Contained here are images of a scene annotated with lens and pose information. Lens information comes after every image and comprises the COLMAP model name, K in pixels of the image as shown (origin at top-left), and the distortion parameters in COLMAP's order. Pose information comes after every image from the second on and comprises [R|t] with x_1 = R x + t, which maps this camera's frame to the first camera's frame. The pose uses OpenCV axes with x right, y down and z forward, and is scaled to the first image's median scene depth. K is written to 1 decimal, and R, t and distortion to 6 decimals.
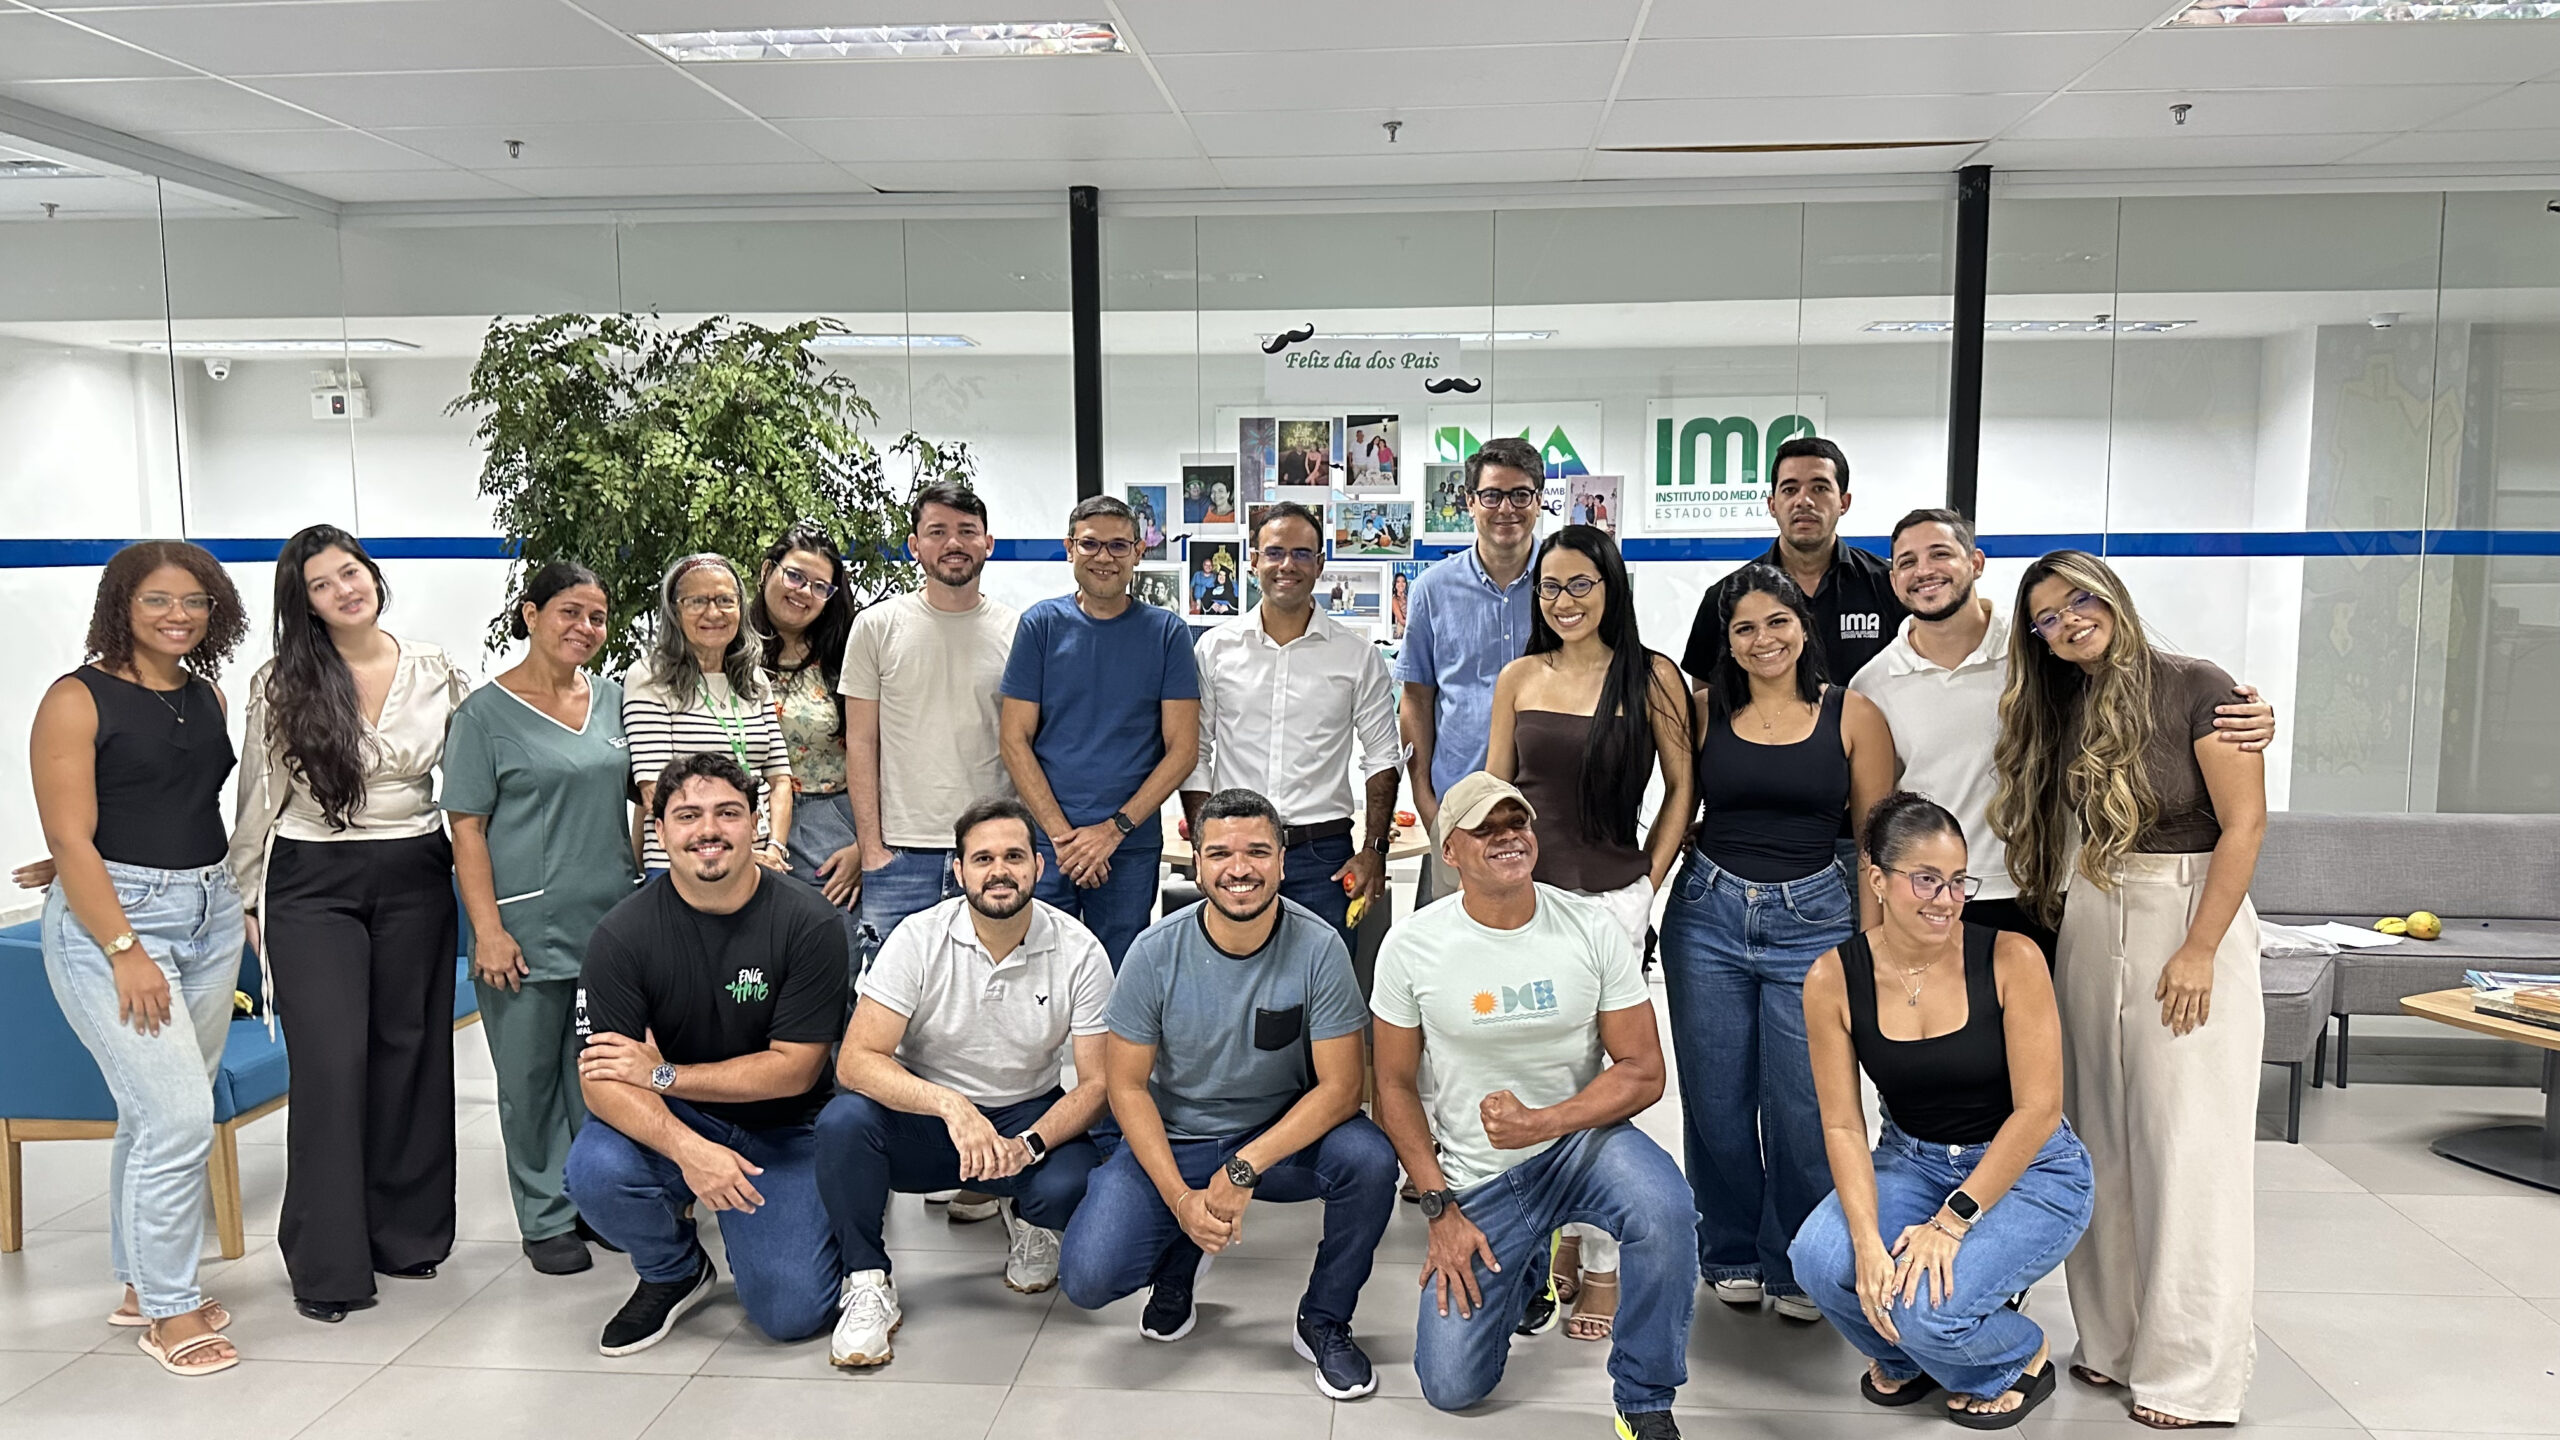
lens RADIAL K [[1795.5, 0, 1285.9], [0, 1795.5, 729.7], [0, 0, 1]] dist [0.072625, 0.000518]
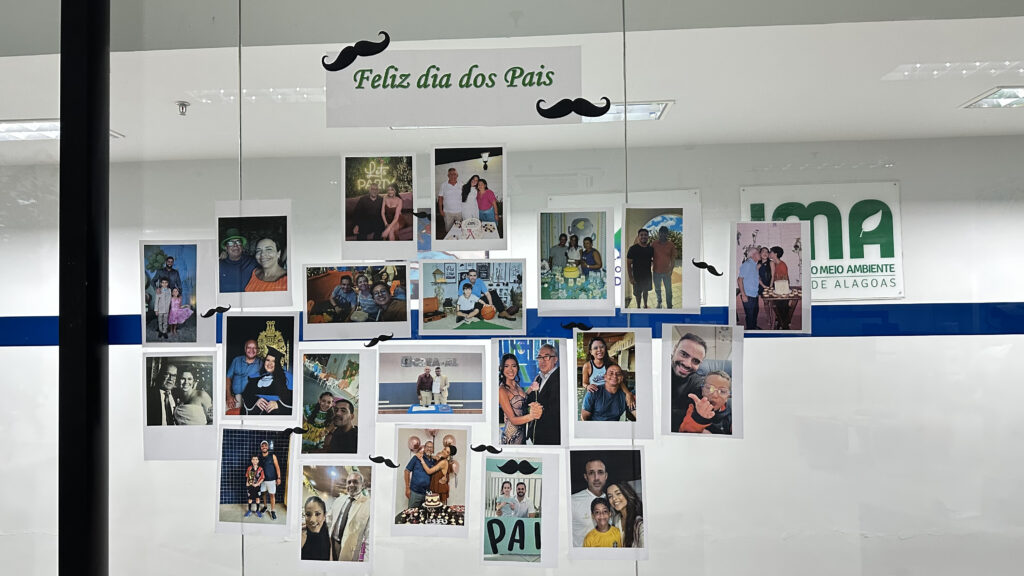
lens RADIAL K [[718.2, 0, 509.3], [0, 718.2, 287.7], [0, 0, 1]] dist [0.072625, 0.000518]
pose [[0.999799, -0.012589, 0.015612, 0.059452], [0.014700, 0.989557, -0.143390, -0.071764], [-0.013644, 0.143590, 0.989543, 0.700384]]
